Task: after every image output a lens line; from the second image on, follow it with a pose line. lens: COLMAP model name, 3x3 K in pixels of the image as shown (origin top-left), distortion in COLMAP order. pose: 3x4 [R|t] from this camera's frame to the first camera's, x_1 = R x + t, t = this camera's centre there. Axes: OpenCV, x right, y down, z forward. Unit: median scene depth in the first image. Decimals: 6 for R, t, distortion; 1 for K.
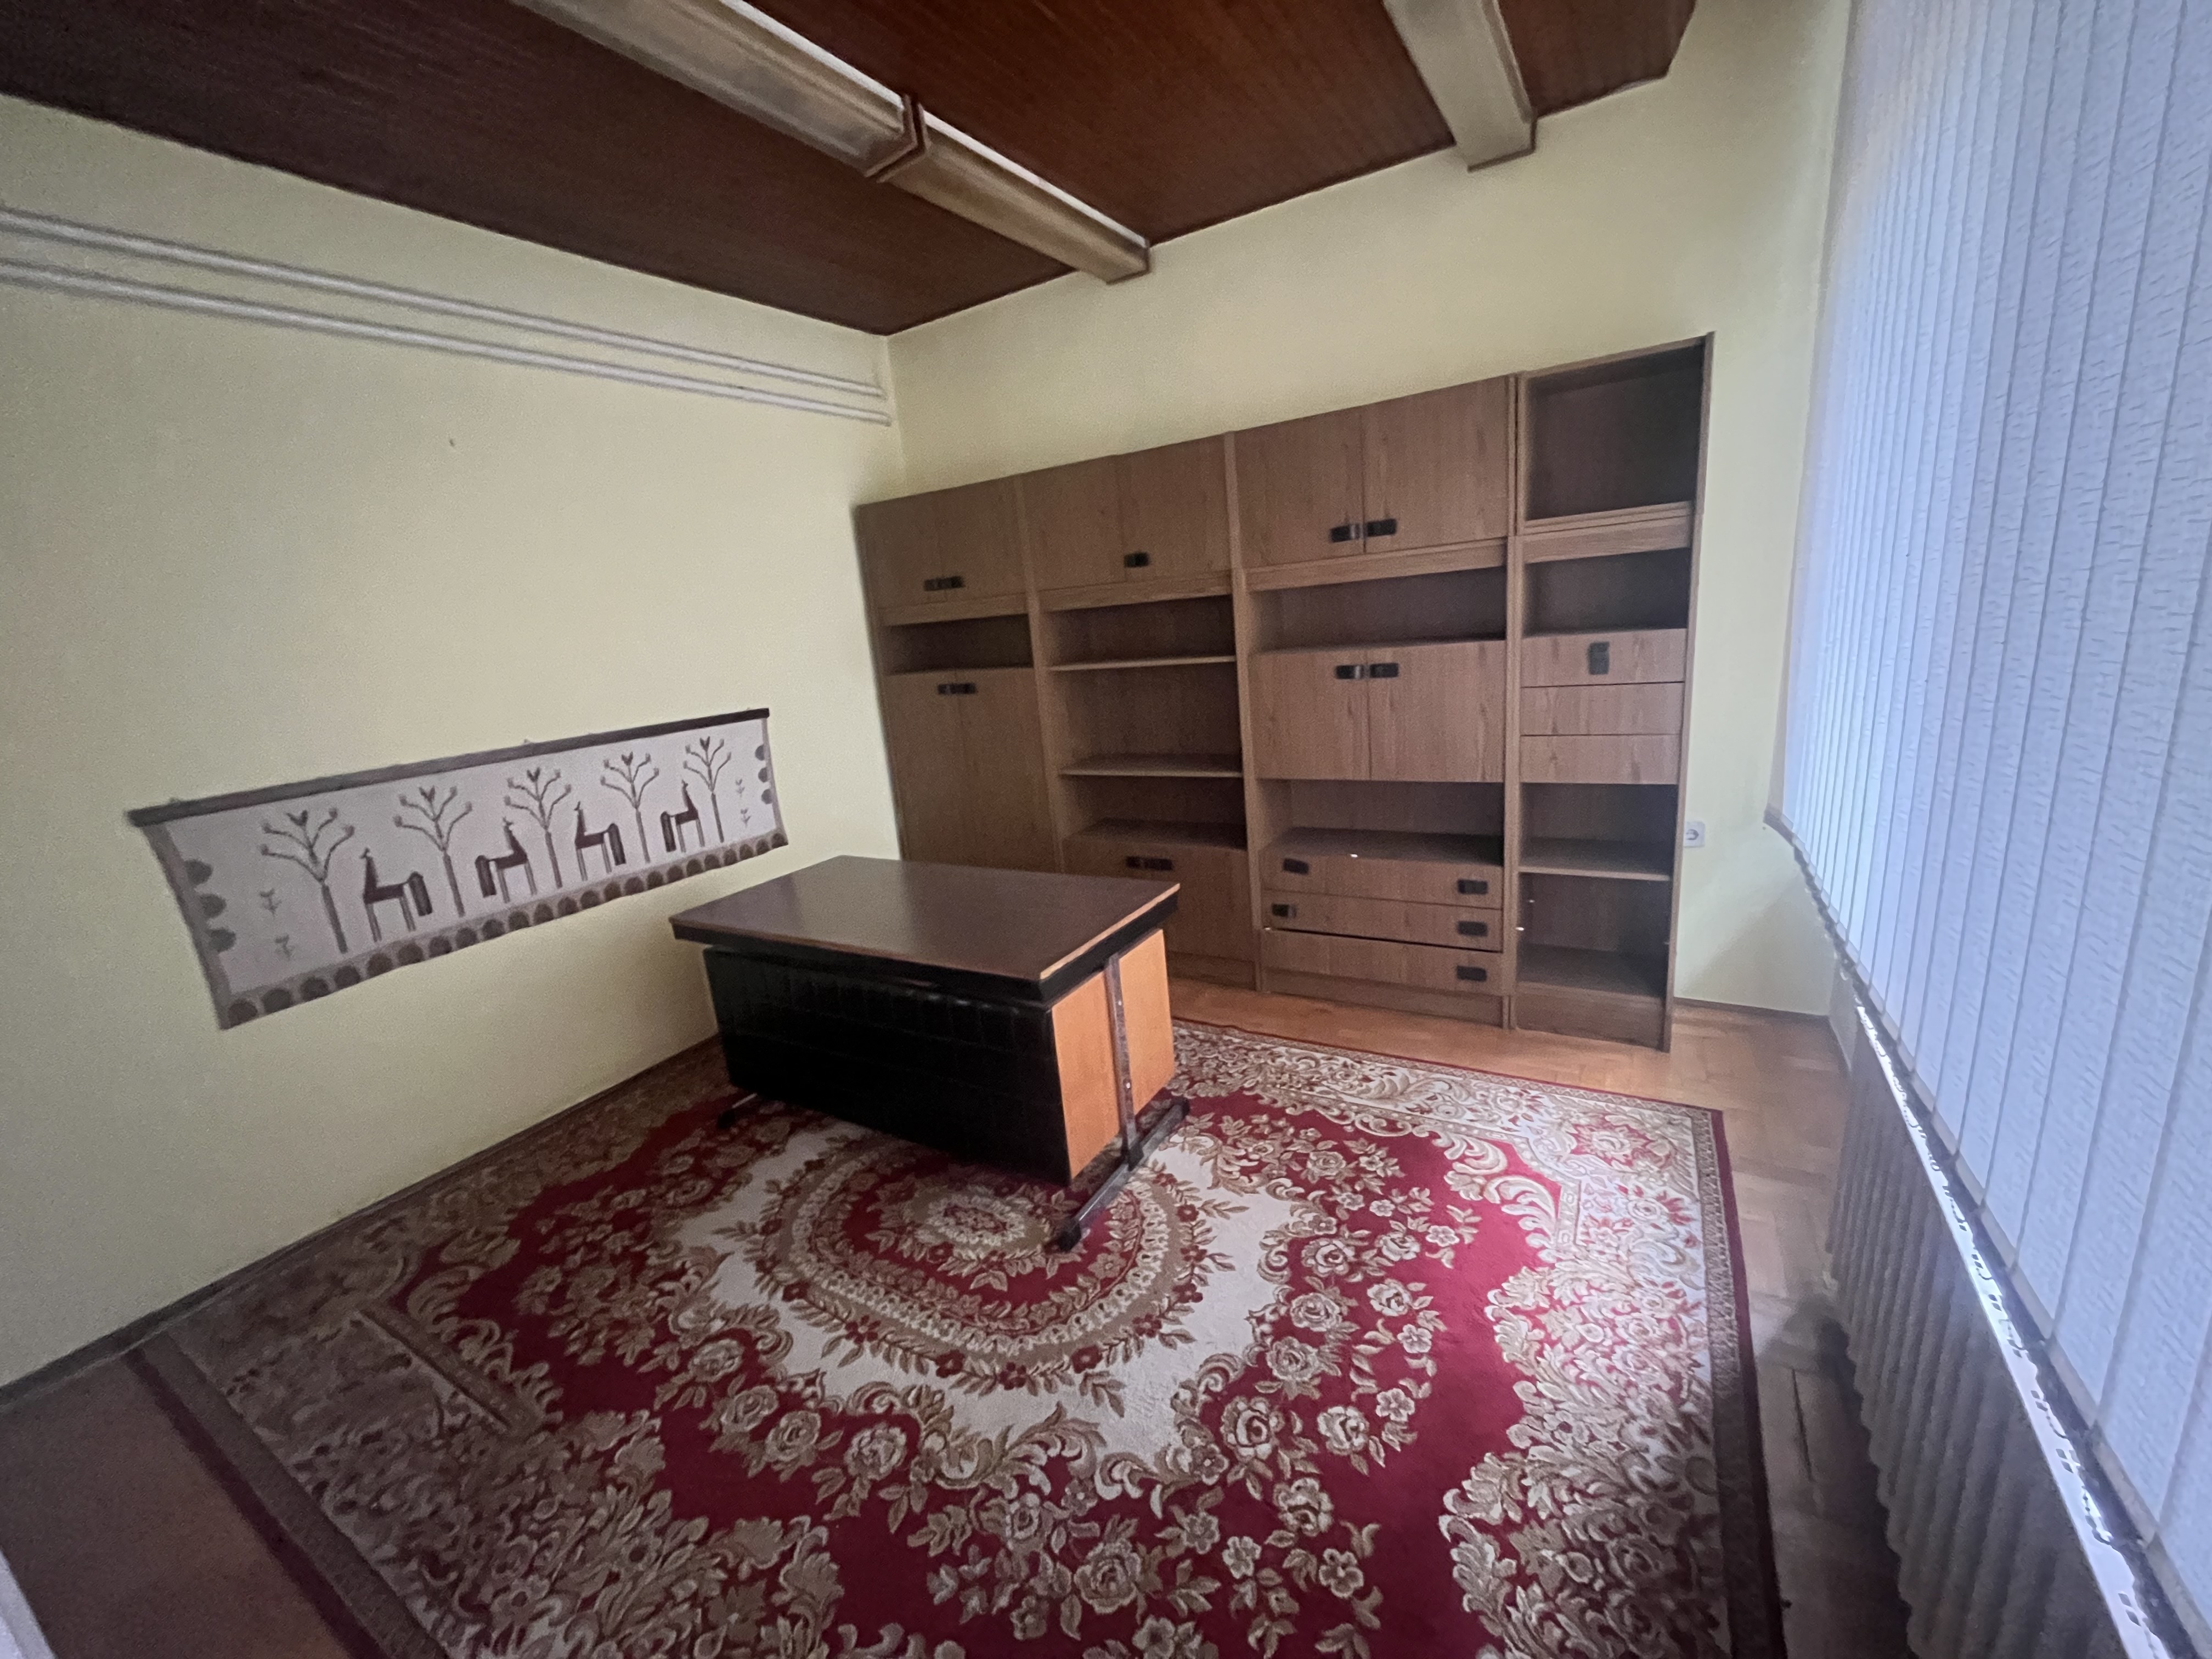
lens RADIAL K [[888.4, 0, 1099.7], [0, 888.4, 828.5], [0, 0, 1]] dist [-0.004279, -0.000312]
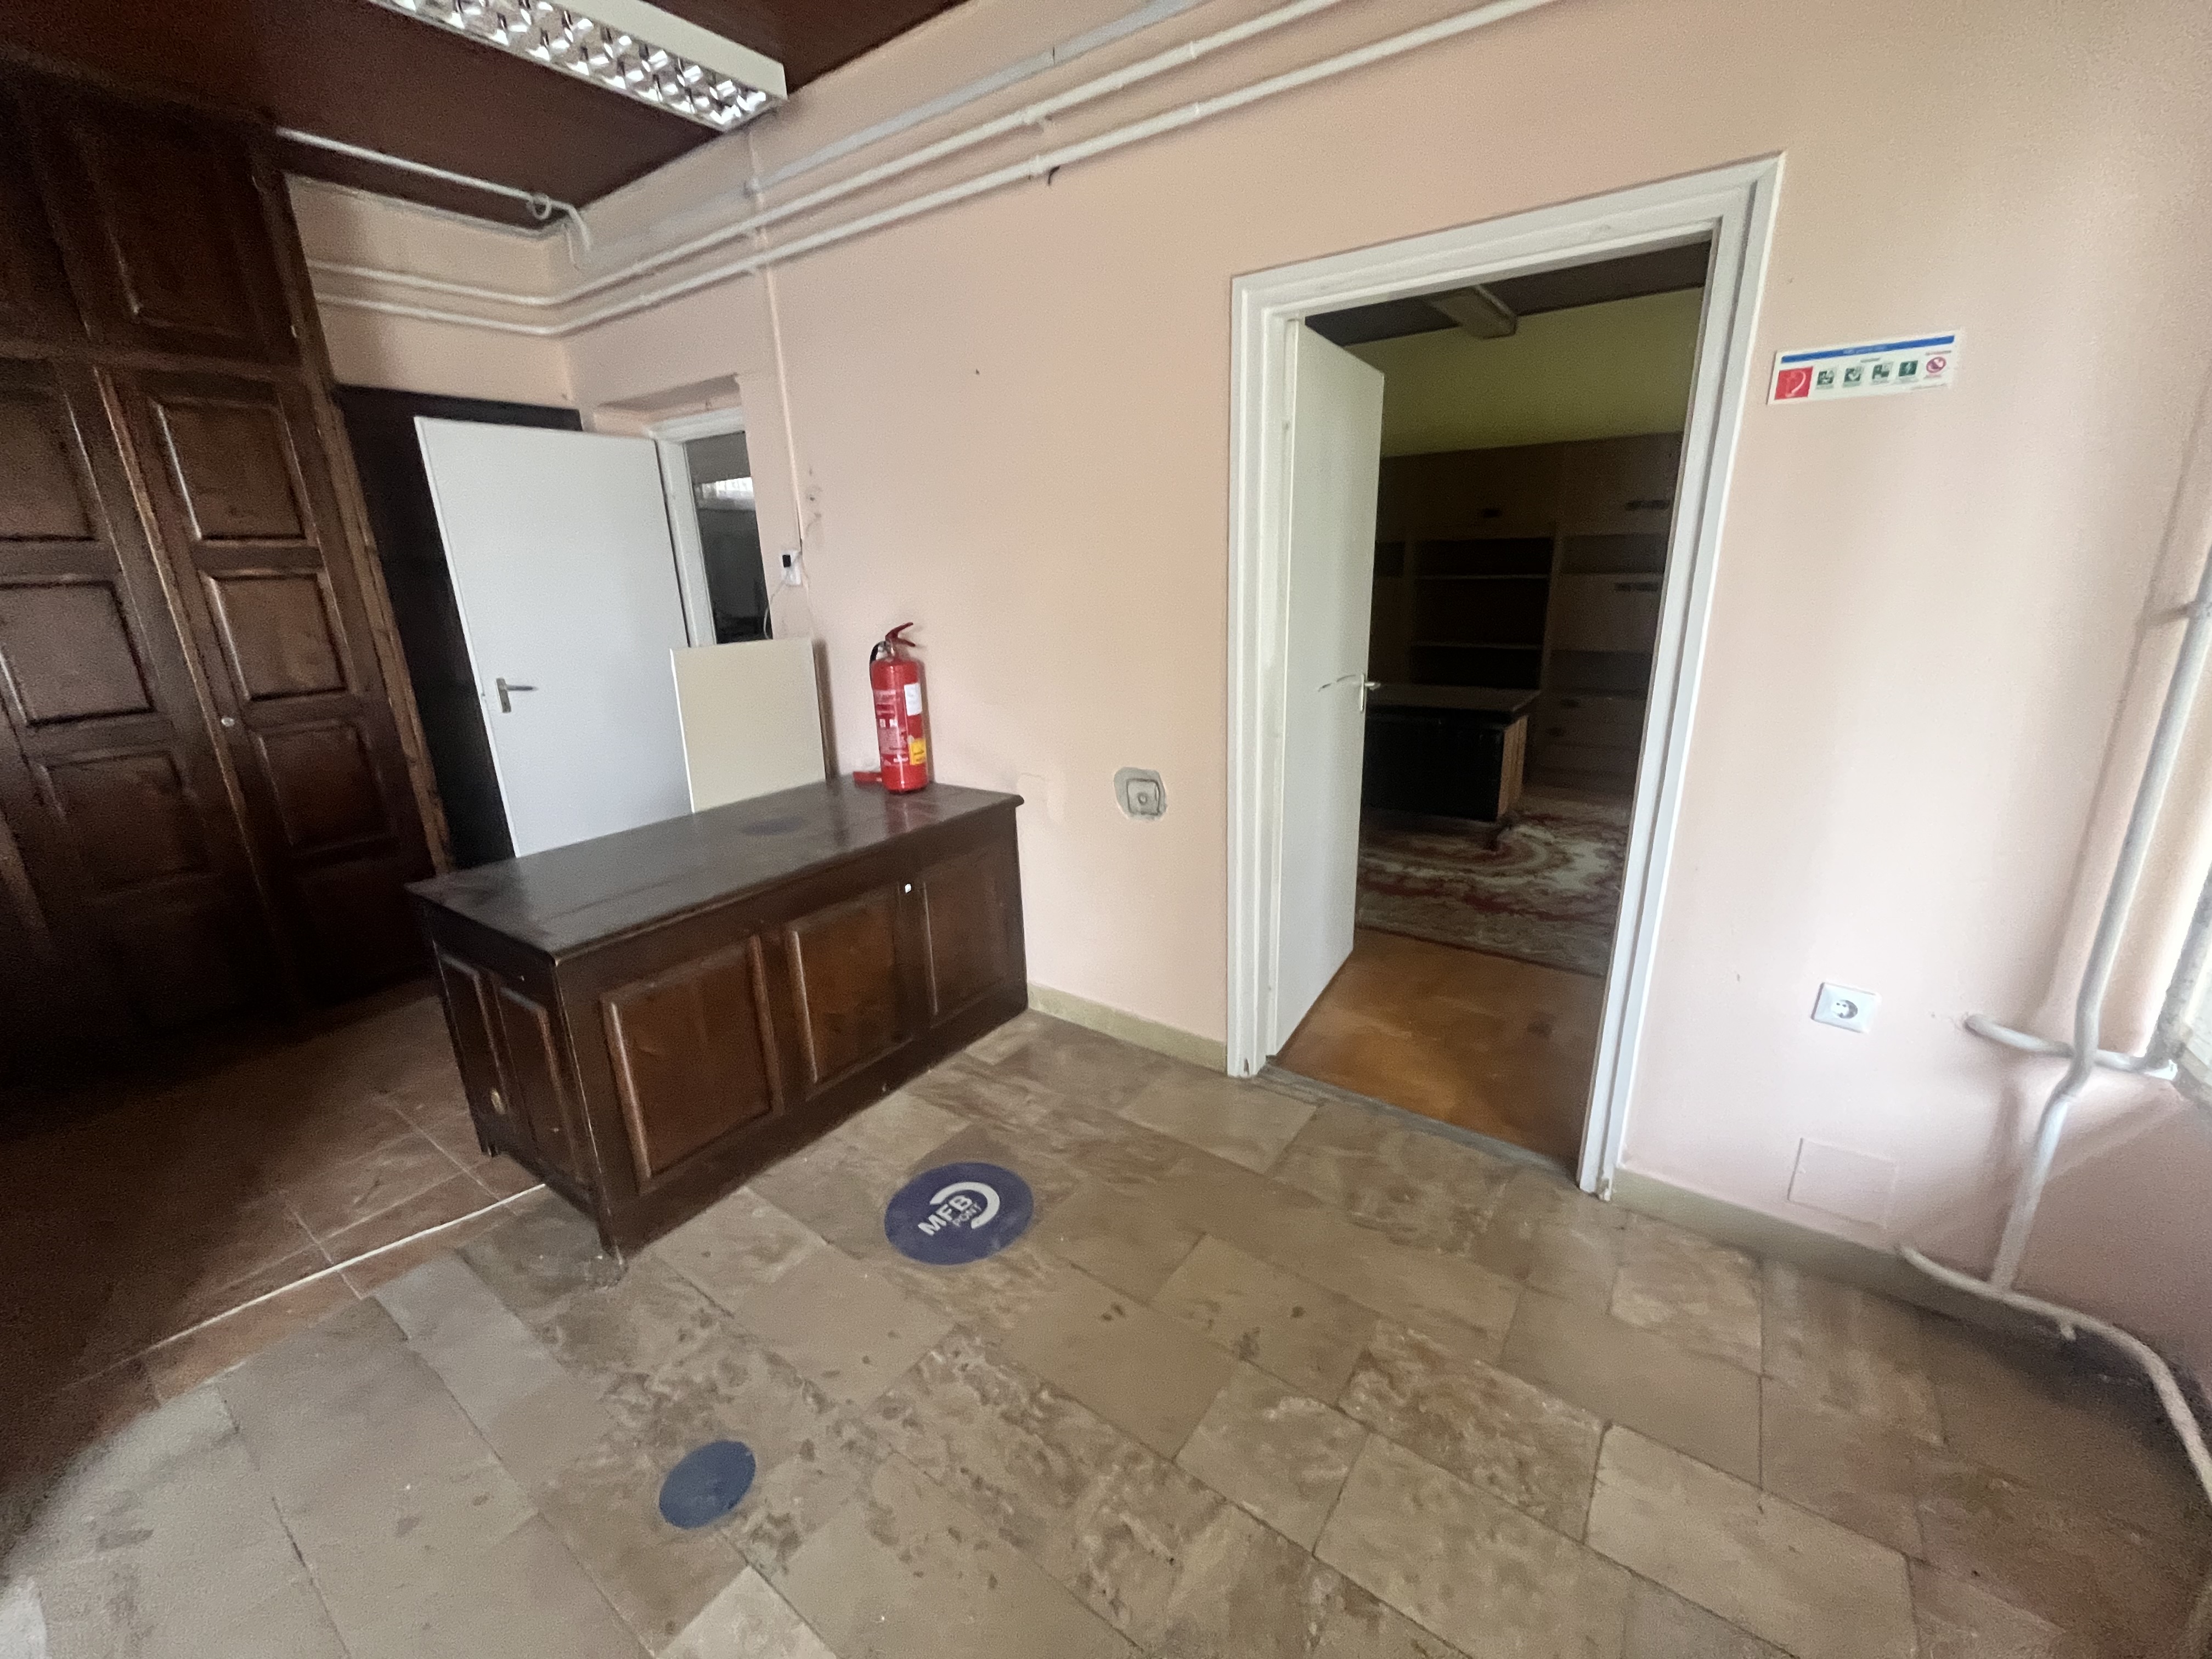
lens RADIAL K [[888.4, 0, 1099.7], [0, 888.4, 828.5], [0, 0, 1]] dist [-0.004279, -0.000312]
pose [[0.995868, 0.078175, -0.046217, -0.881857], [-0.075073, 0.995029, 0.065427, 0.361461], [0.051102, -0.061687, 0.996787, -1.141248]]
